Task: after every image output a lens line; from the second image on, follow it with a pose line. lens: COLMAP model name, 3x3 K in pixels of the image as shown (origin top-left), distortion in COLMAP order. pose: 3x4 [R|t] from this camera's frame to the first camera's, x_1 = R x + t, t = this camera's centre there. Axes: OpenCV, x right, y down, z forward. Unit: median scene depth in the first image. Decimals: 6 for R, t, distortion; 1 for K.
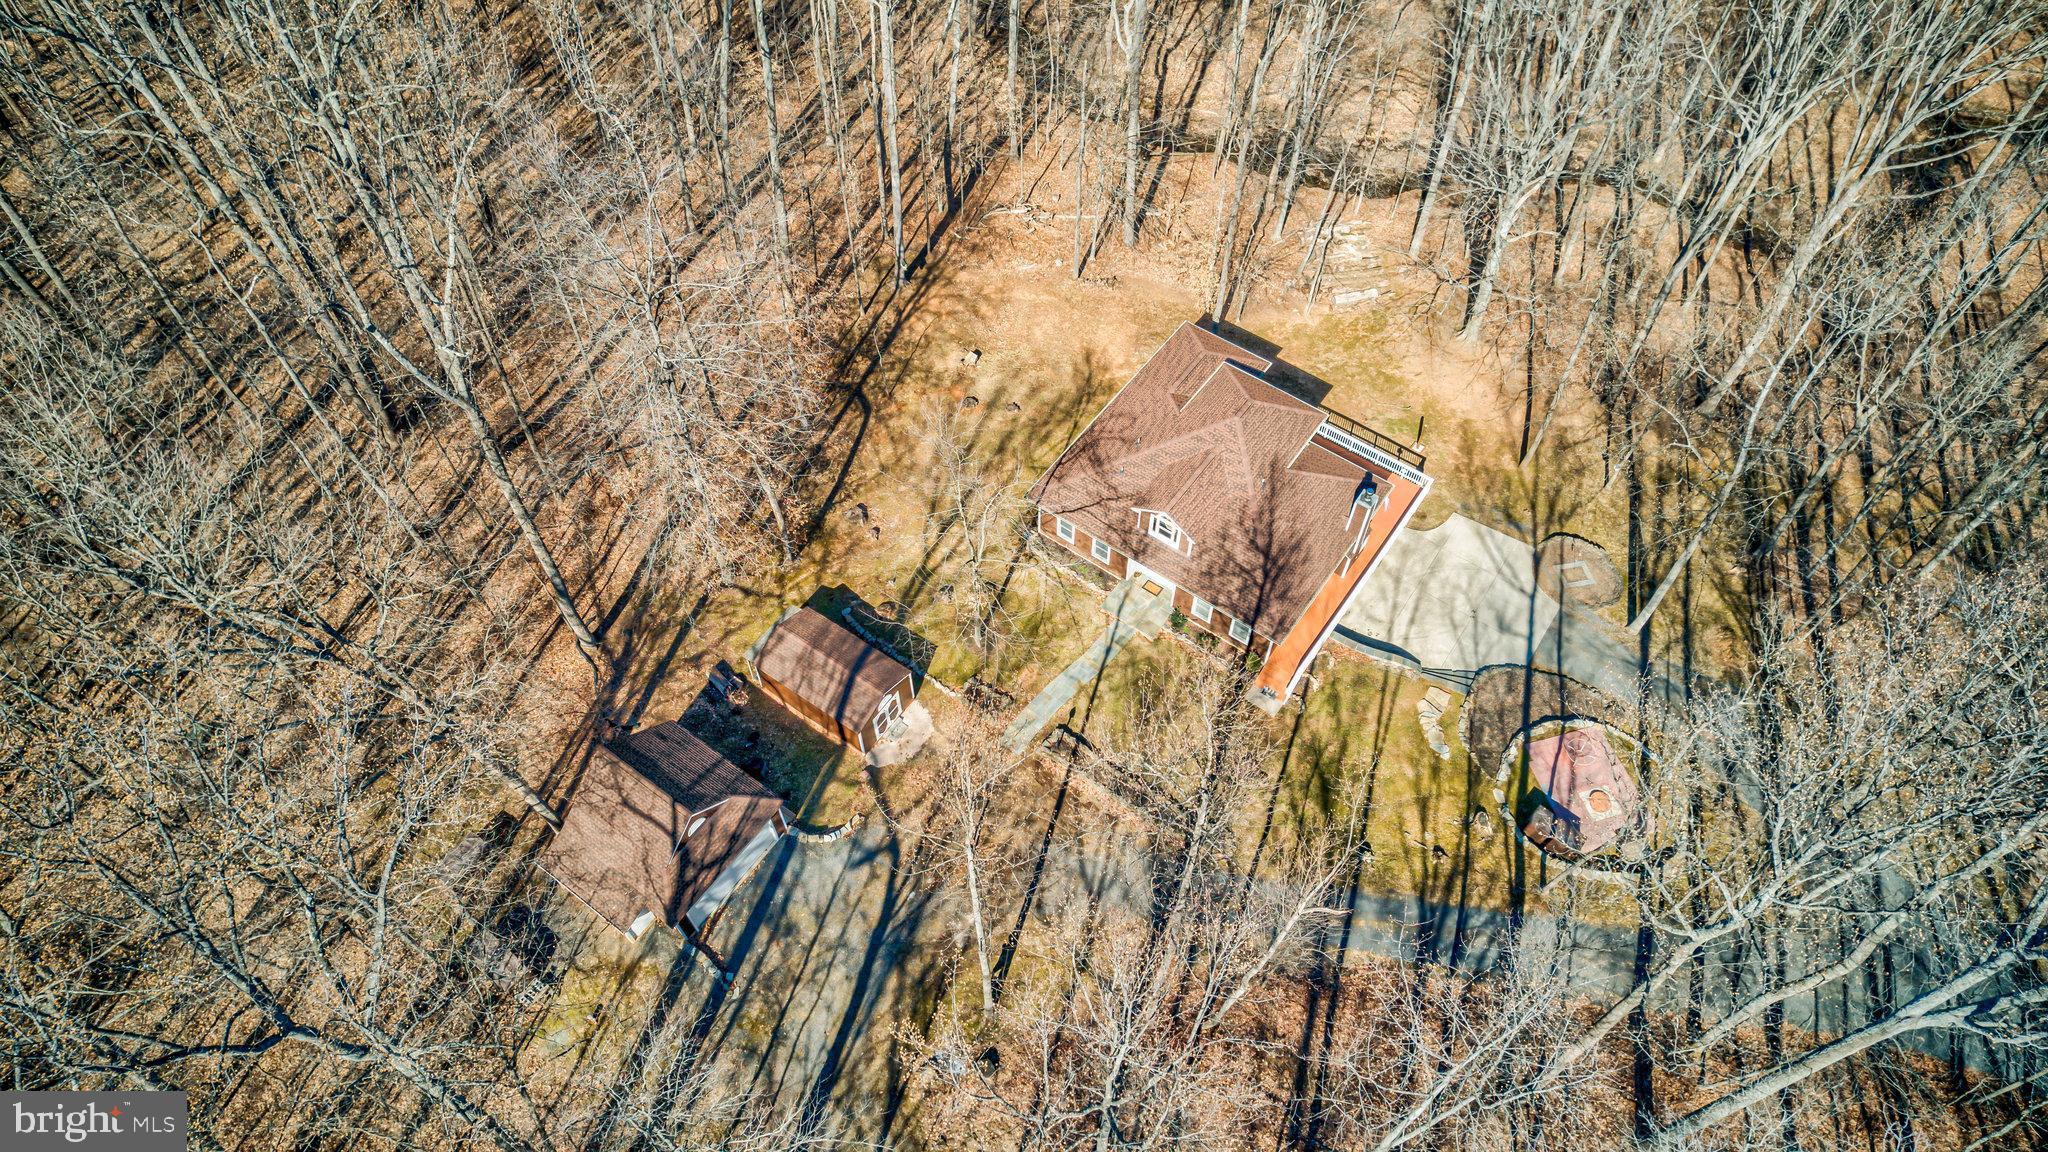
lens RADIAL K [[1316.2, 0, 1036.0], [0, 1316.2, 574.0], [0, 0, 1]] dist [-0.068069, 0.060947]
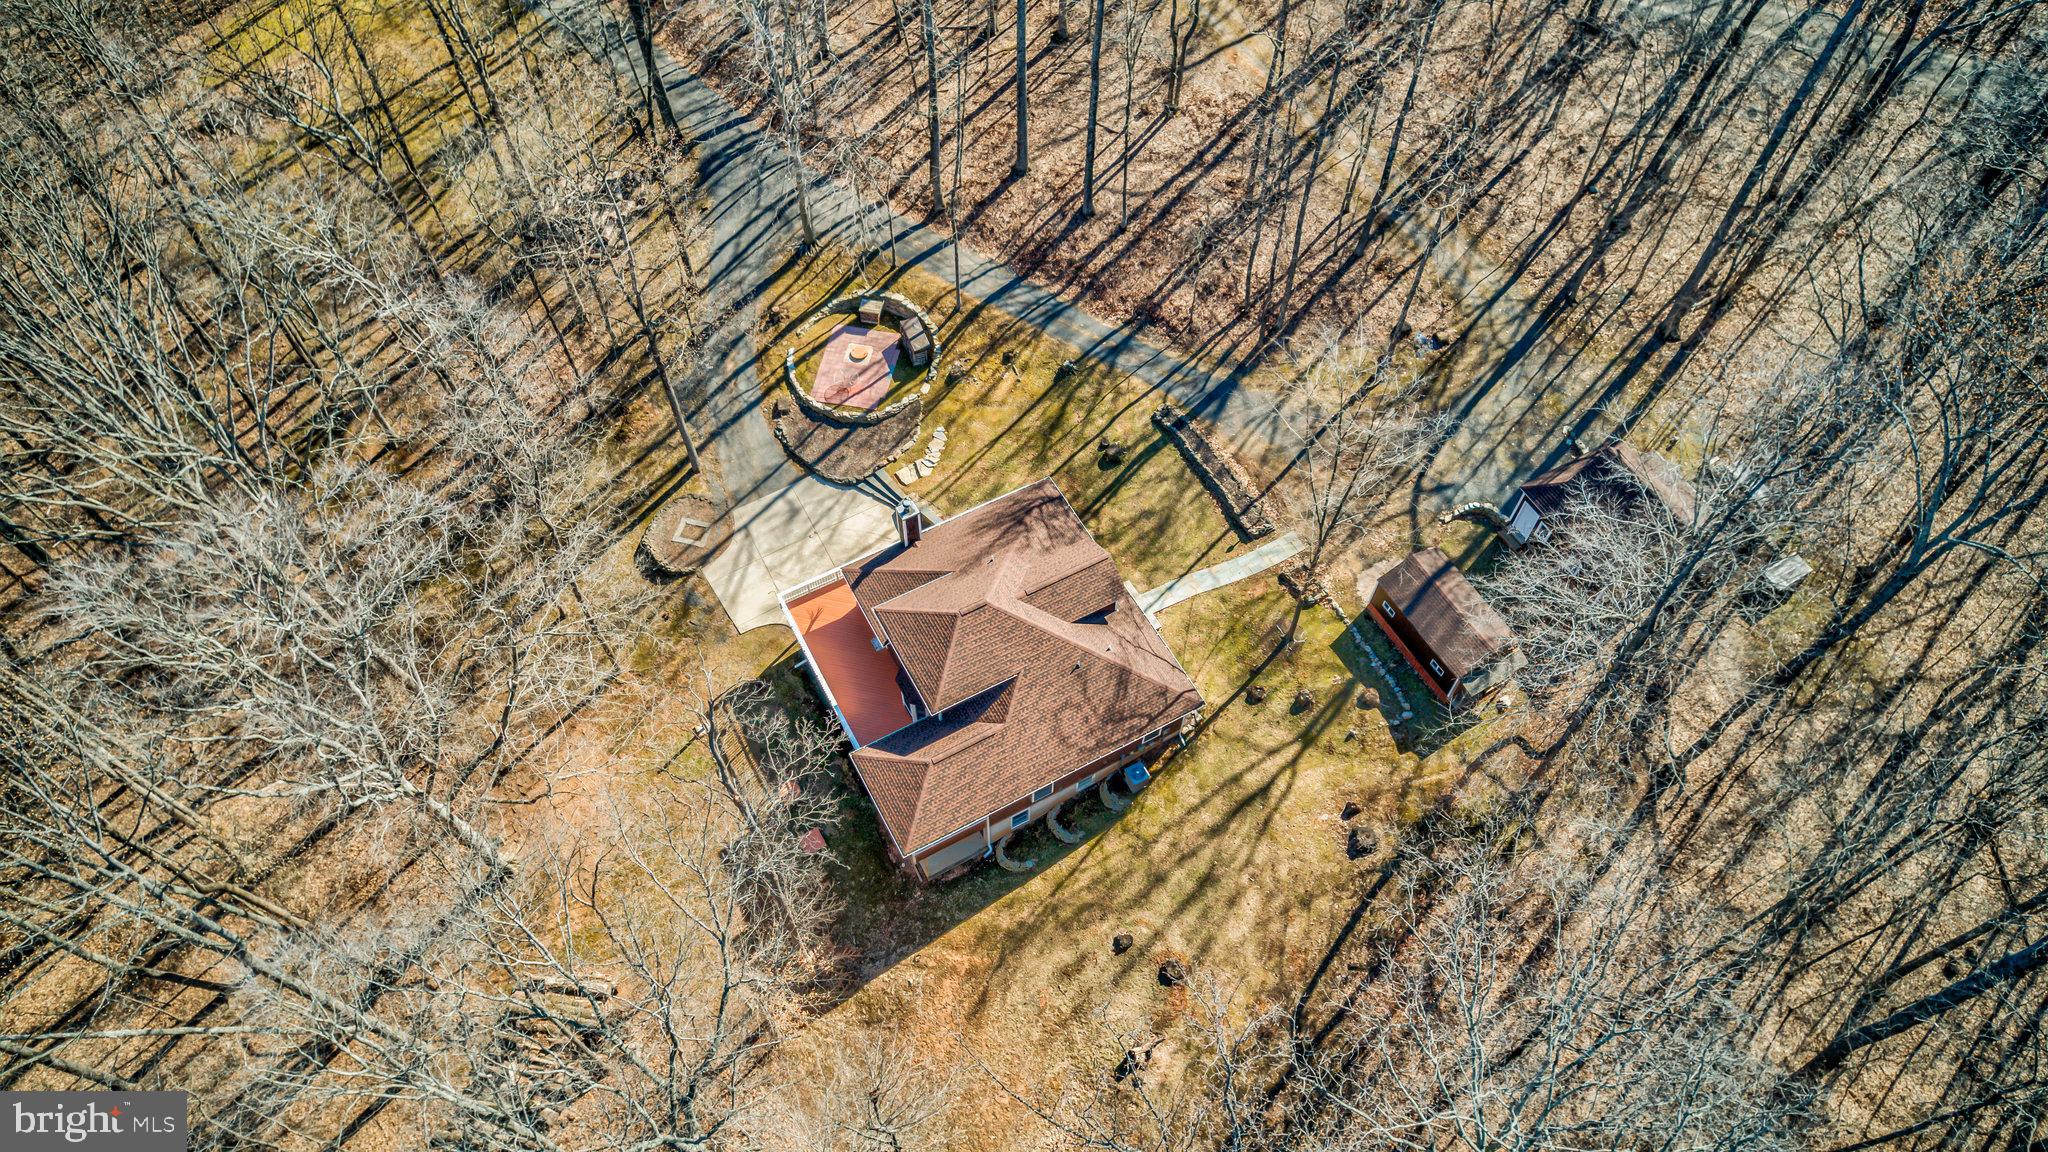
lens RADIAL K [[1317.8, 0, 1033.7], [0, 1317.8, 574.2], [0, 0, 1]] dist [-0.036205, 0.000950]
pose [[-0.901834, -0.367347, 0.227488, -0.083896], [0.347735, -0.304542, 0.886755, -0.918337], [-0.256467, 0.878812, 0.402386, 0.607083]]
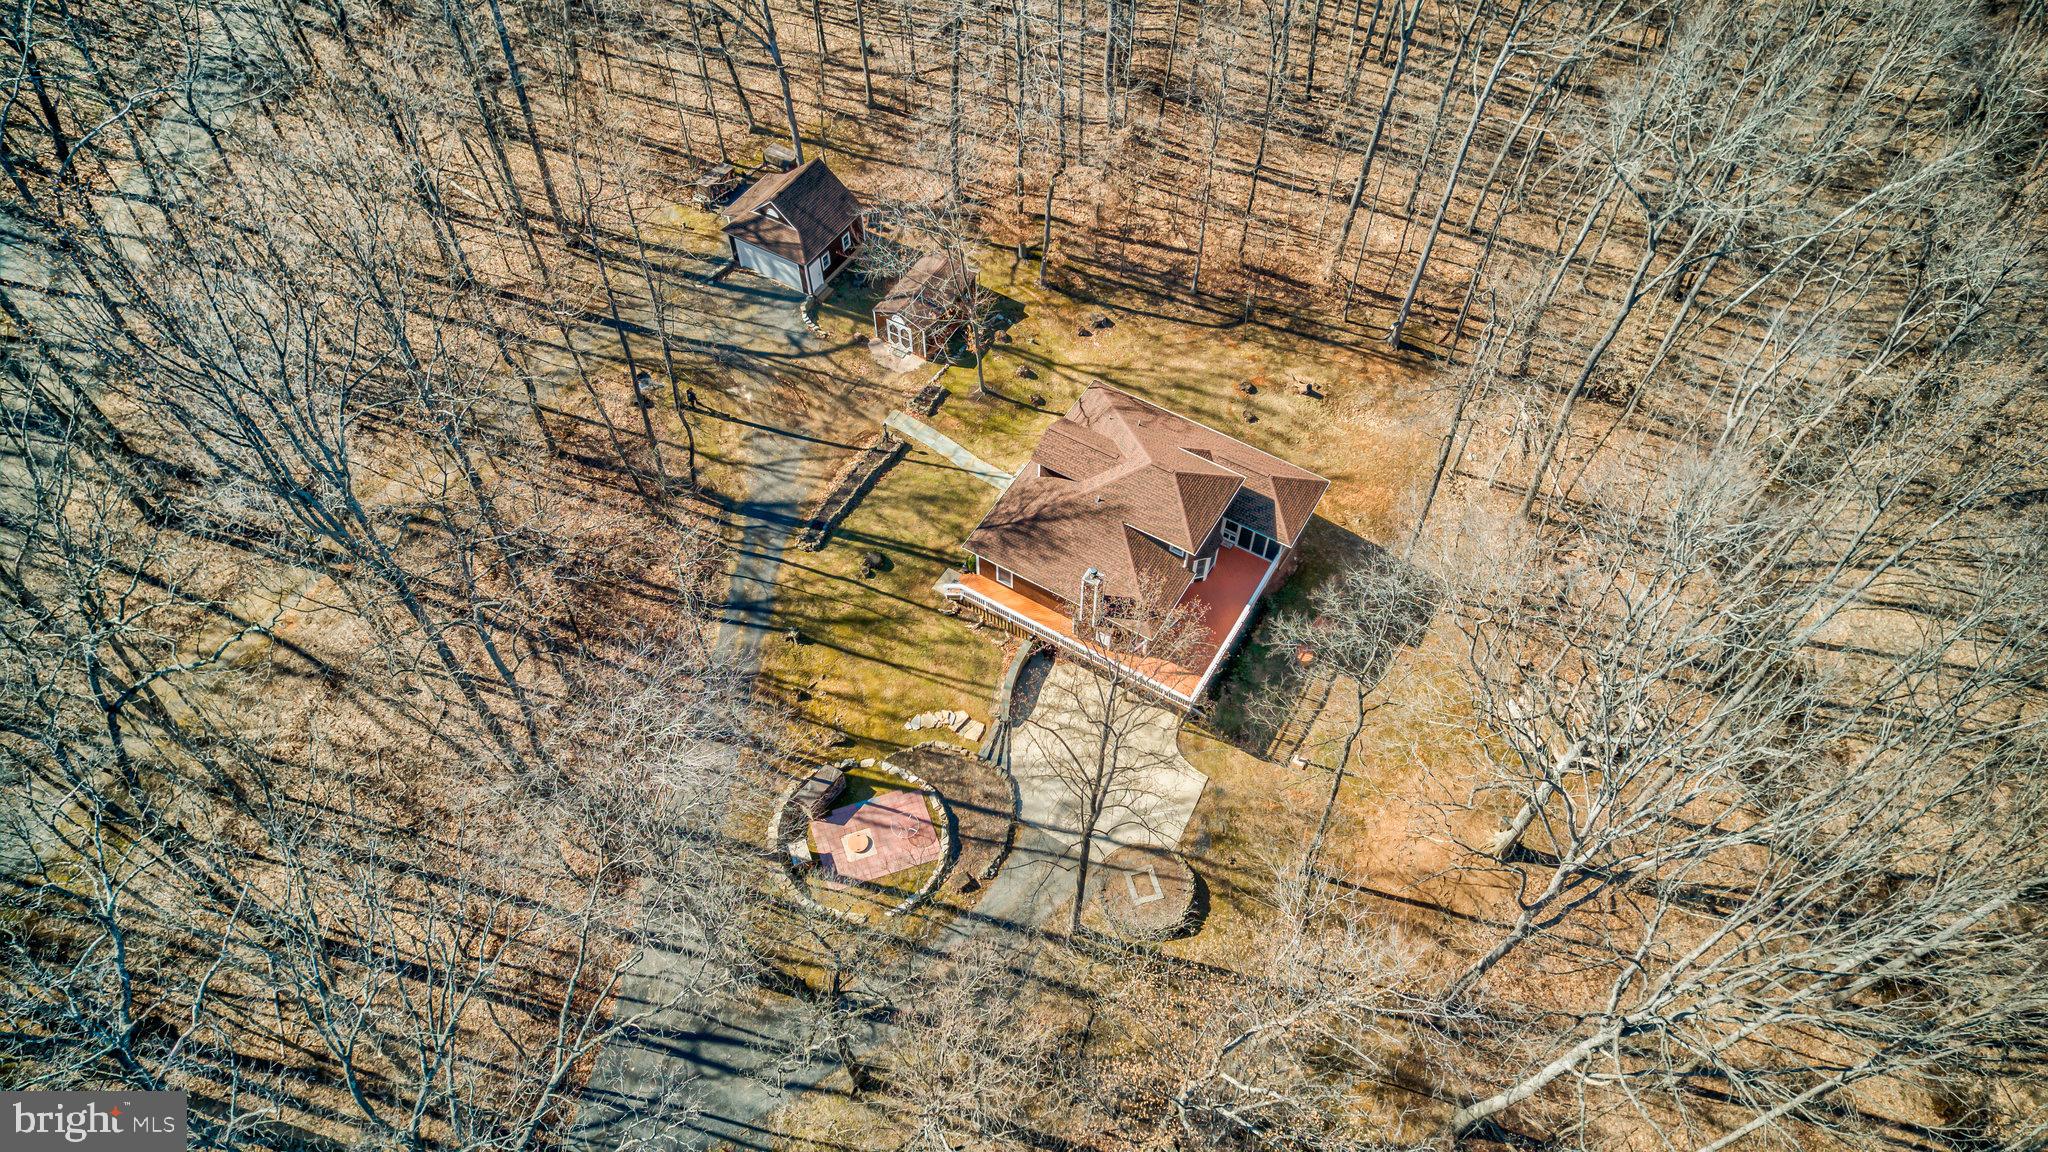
lens RADIAL K [[1317.8, 0, 1033.7], [0, 1317.8, 574.2], [0, 0, 1]] dist [-0.036205, 0.000950]
pose [[0.087263, 0.805754, -0.585787, 0.864219], [-0.826969, 0.386456, 0.408381, -0.451585], [0.555435, 0.448790, 0.700057, 0.213223]]
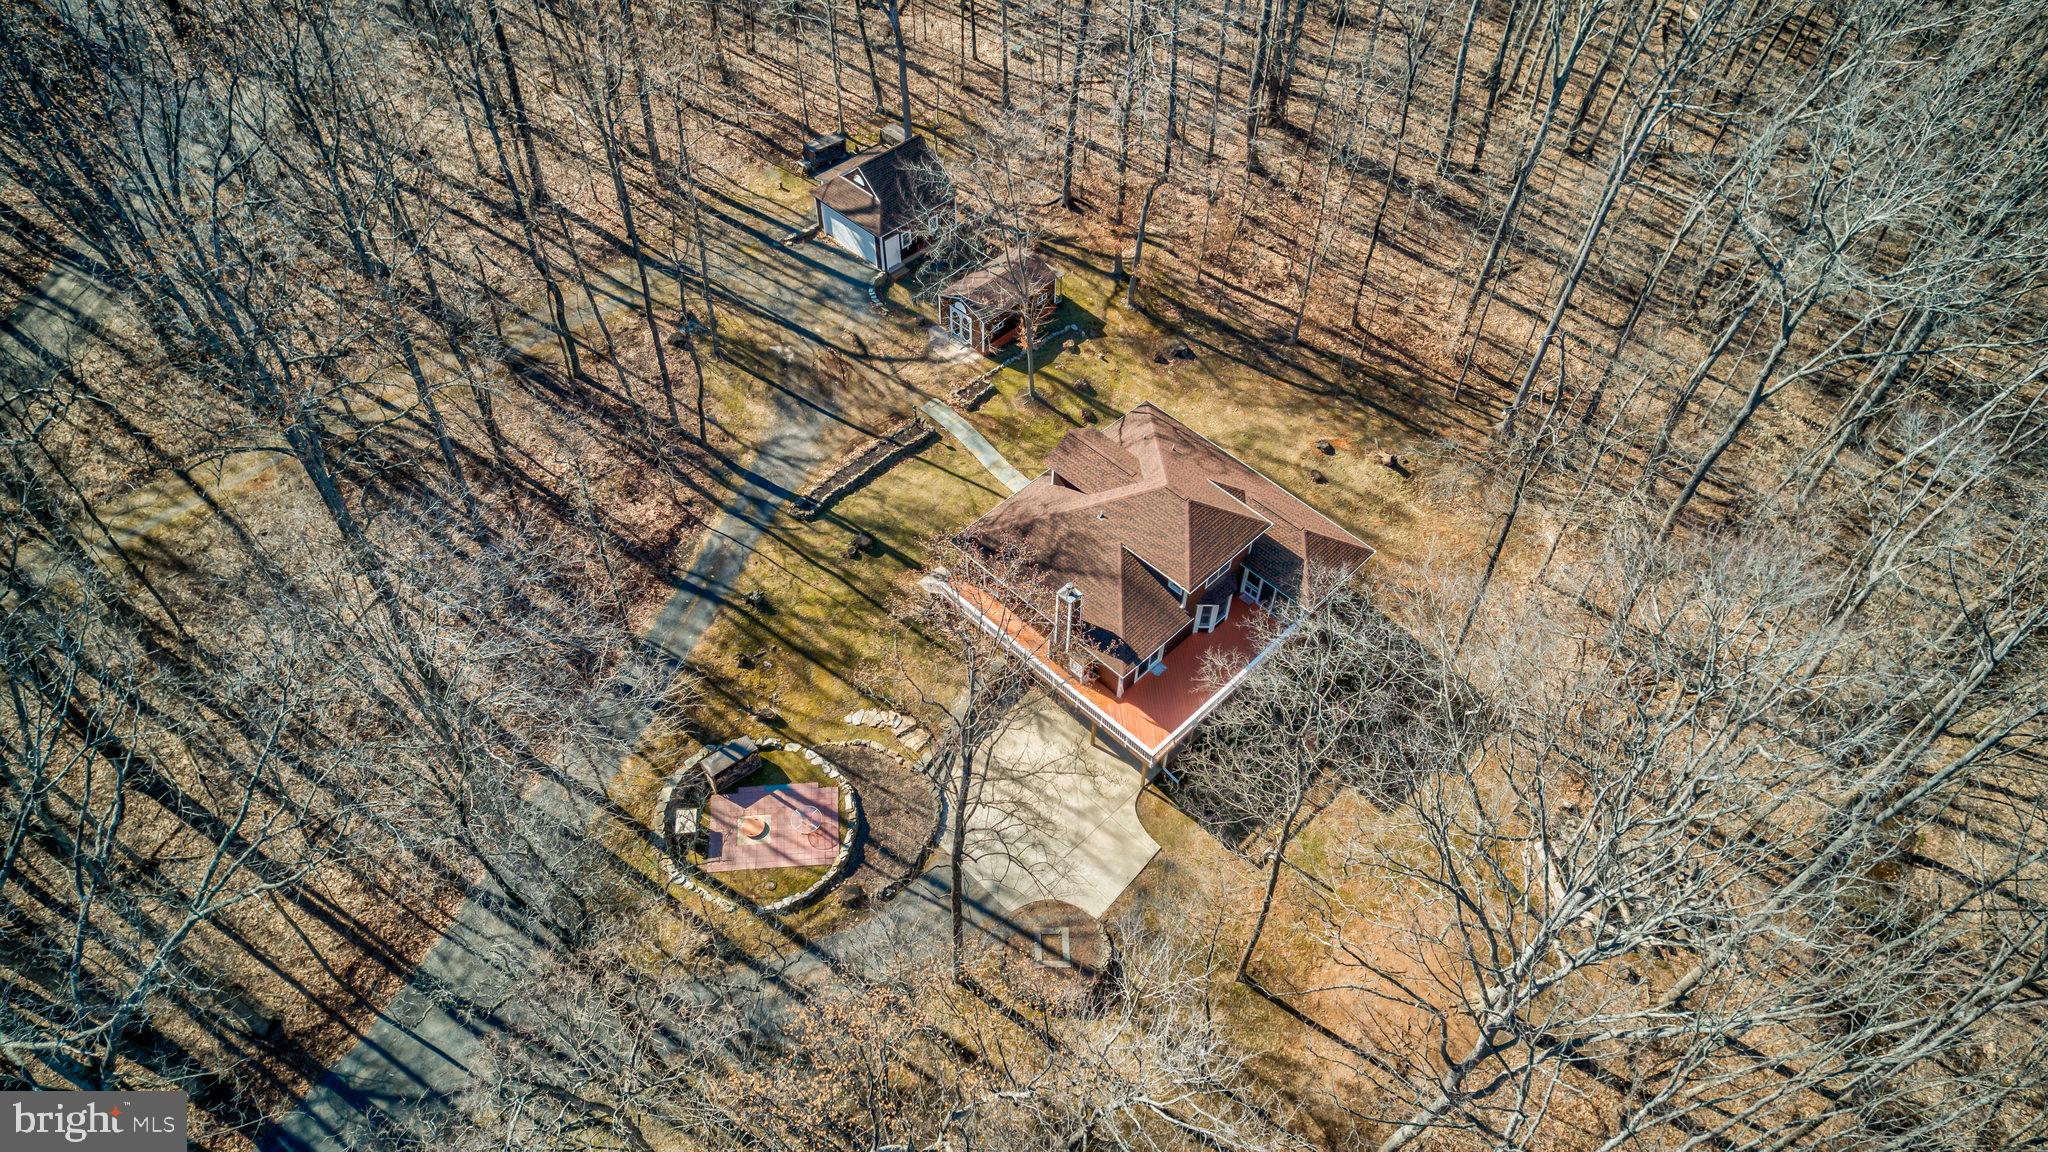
lens RADIAL K [[1317.8, 0, 1033.7], [0, 1317.8, 574.2], [0, 0, 1]] dist [-0.036205, 0.000950]
pose [[-0.157350, 0.752579, -0.639426, 0.846042], [-0.825714, 0.254907, 0.503208, -0.514966], [0.541698, 0.607163, 0.581305, 0.412188]]
